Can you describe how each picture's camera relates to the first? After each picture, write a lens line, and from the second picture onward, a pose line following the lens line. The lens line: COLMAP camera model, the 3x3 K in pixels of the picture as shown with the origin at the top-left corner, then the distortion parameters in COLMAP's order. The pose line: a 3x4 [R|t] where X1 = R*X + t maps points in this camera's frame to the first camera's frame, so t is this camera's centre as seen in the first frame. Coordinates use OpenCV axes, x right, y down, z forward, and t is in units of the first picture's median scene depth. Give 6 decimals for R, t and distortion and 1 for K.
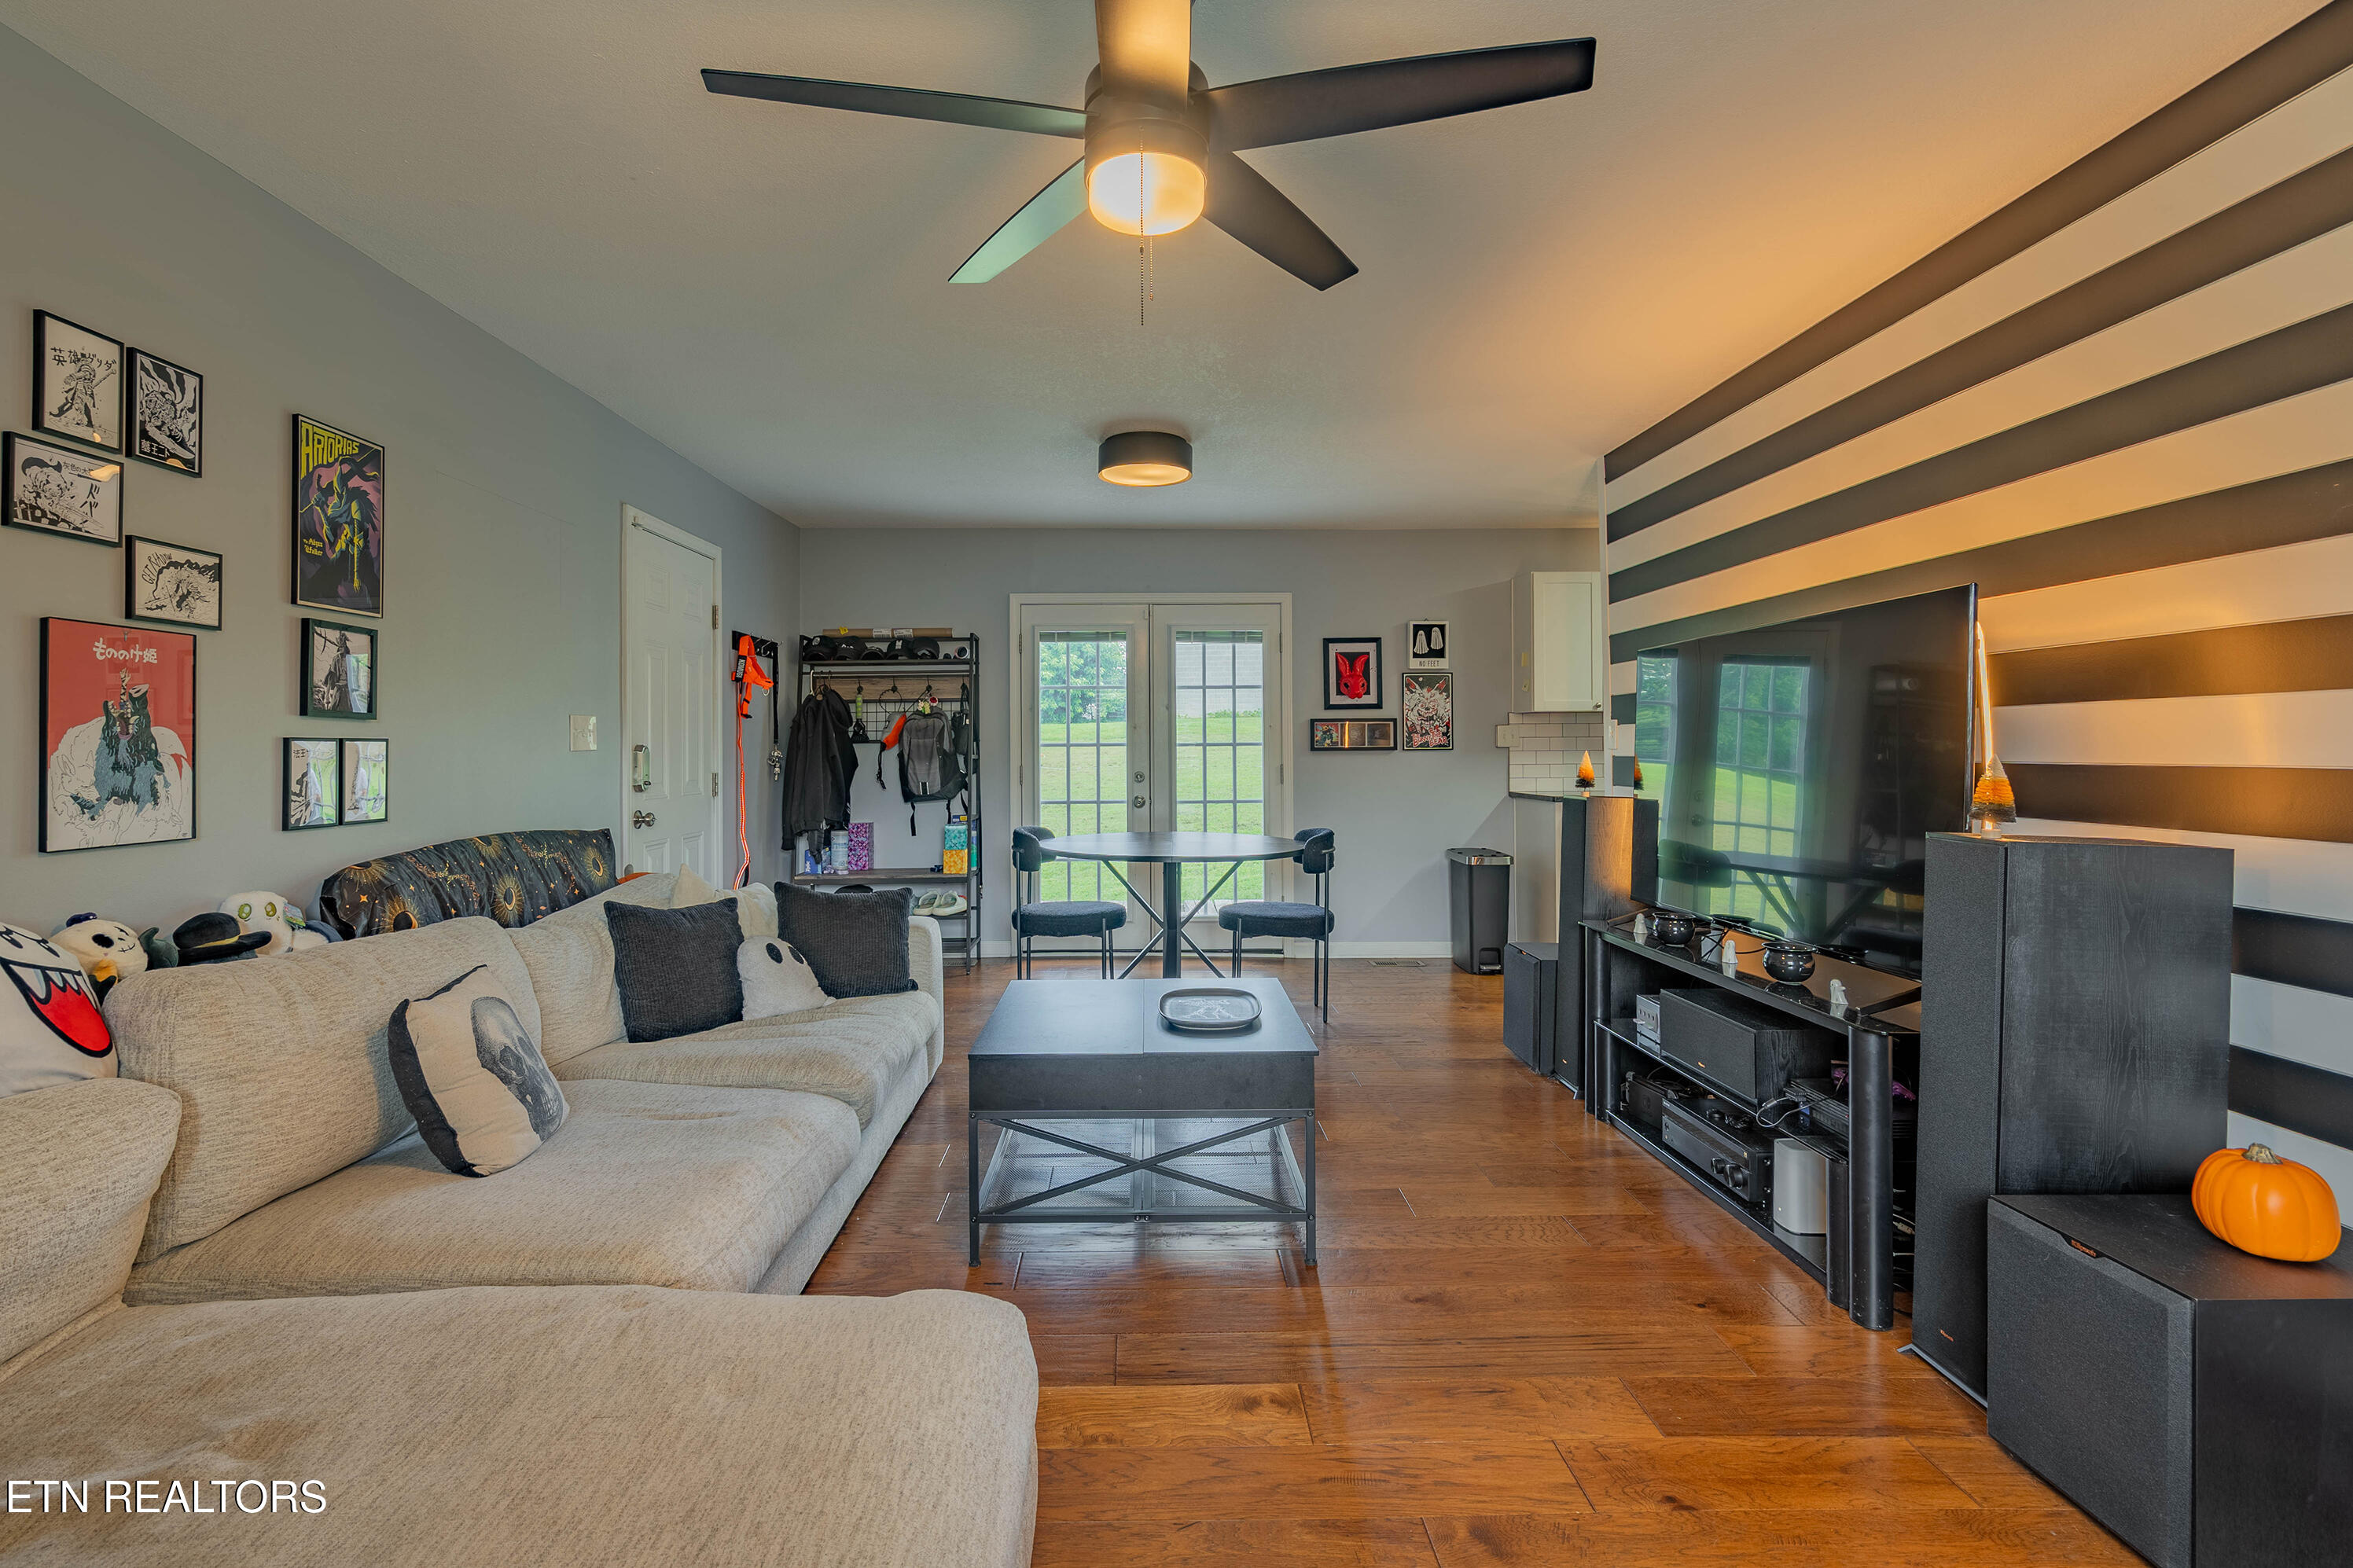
lens RADIAL K [[1099.0, 0, 1163.9], [0, 1099.0, 723.0], [0, 0, 1]] dist [-0.000568, 0.001159]
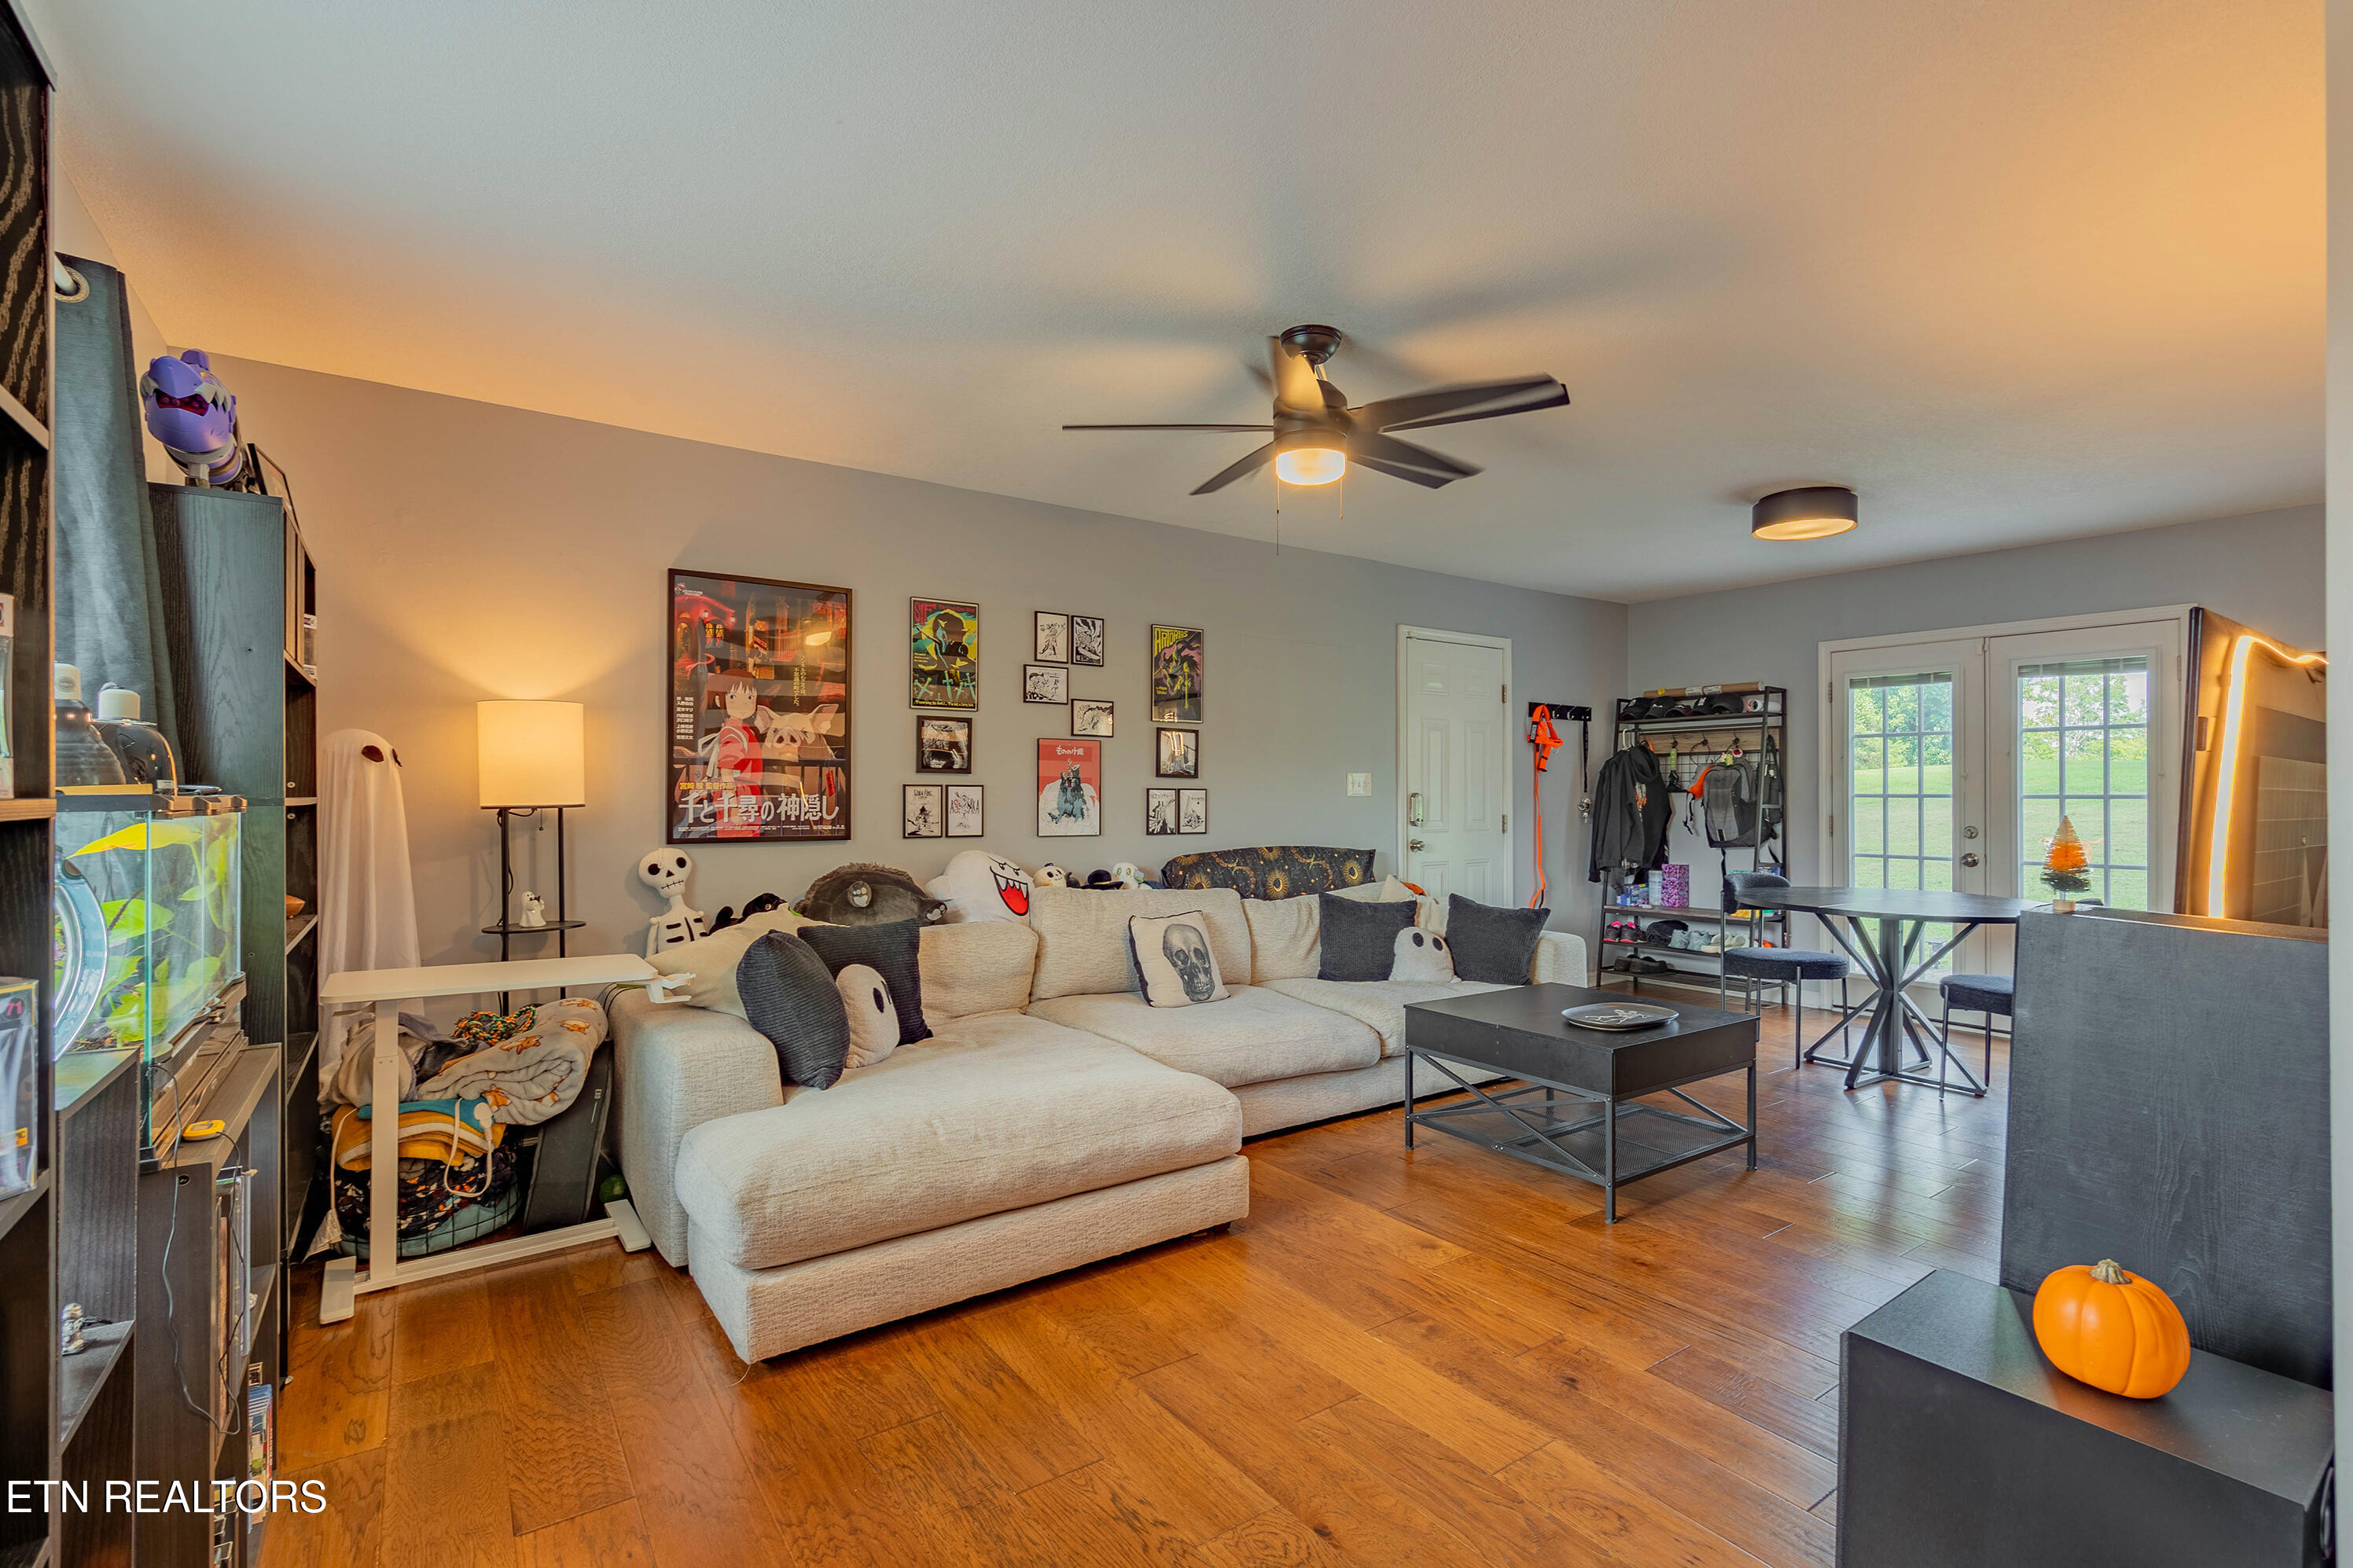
lens RADIAL K [[1099.0, 0, 1191.9], [0, 1099.0, 770.3], [0, 0, 1]] dist [-0.000568, 0.001159]
pose [[0.574120, -0.008442, -0.818728, 0.774795], [0.009657, 0.999947, -0.003538, -0.010094], [0.818715, -0.005875, 0.574171, -0.070473]]
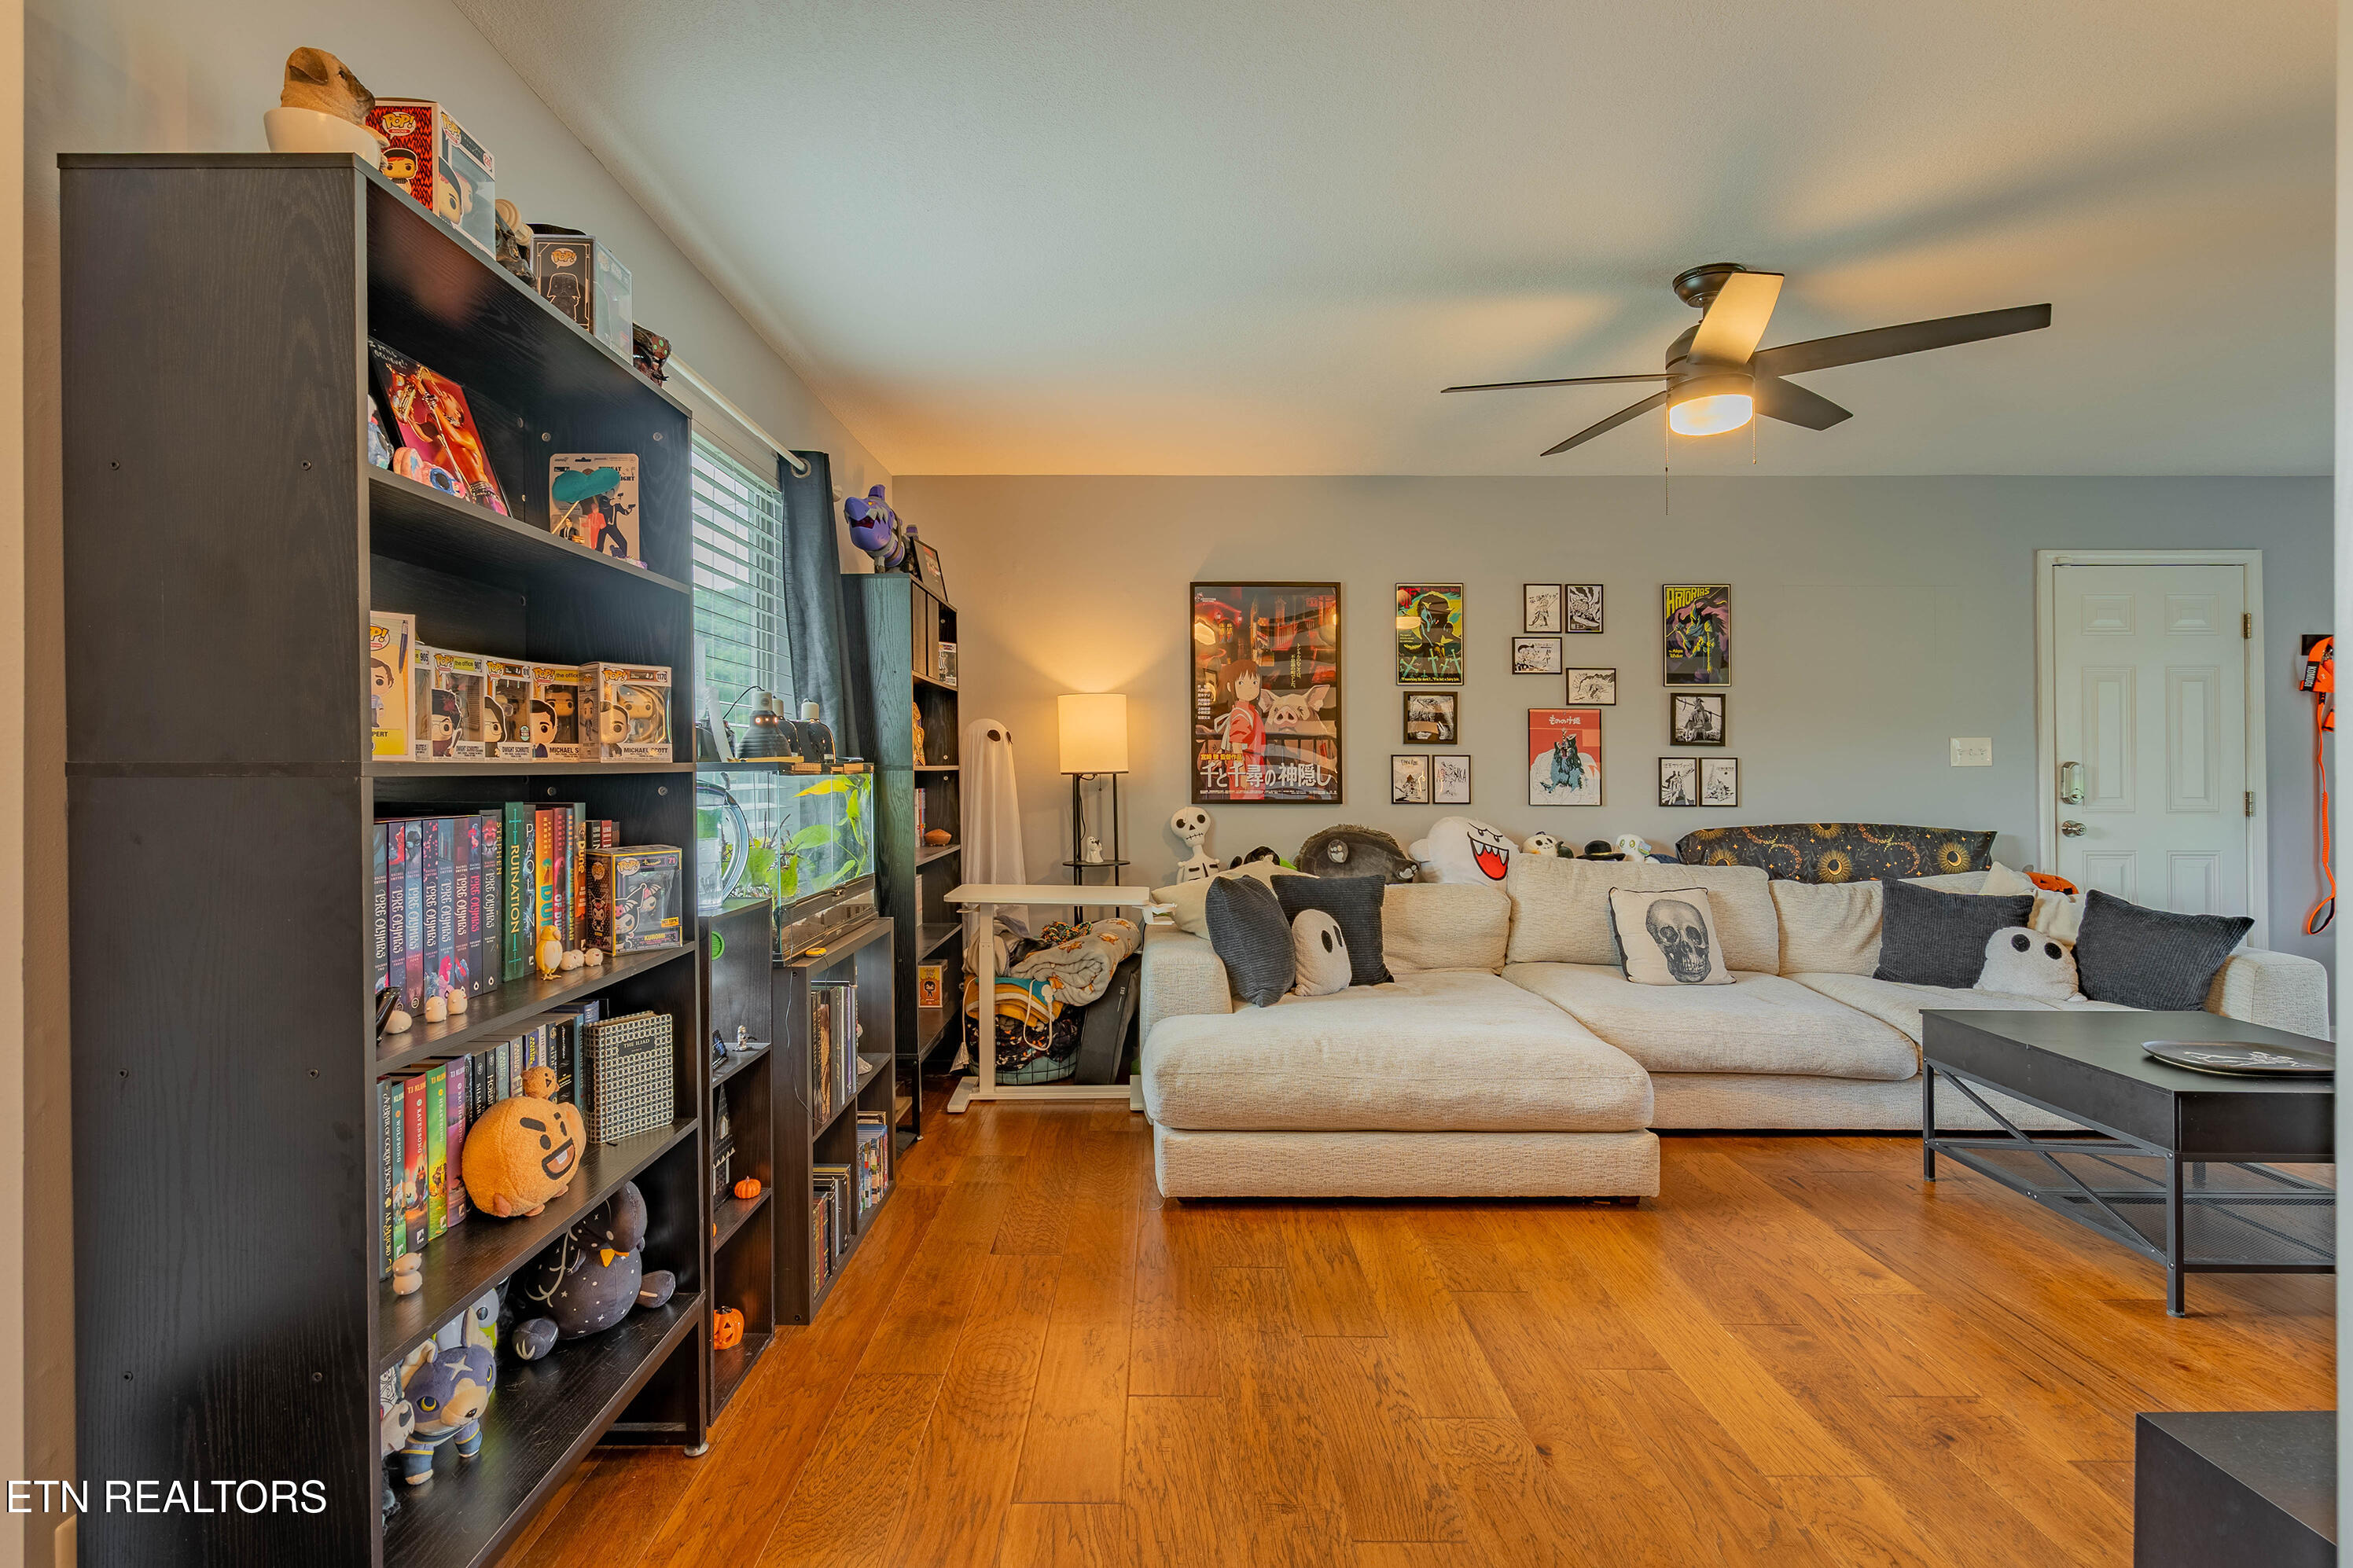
lens RADIAL K [[1099.0, 0, 1139.7], [0, 1099.0, 746.7], [0, 0, 1]] dist [-0.000568, 0.001159]
pose [[-0.019265, -0.008096, -0.999782, 0.978297], [0.018825, 0.999787, -0.008459, -0.005028], [0.999637, -0.018984, -0.019108, 0.123153]]
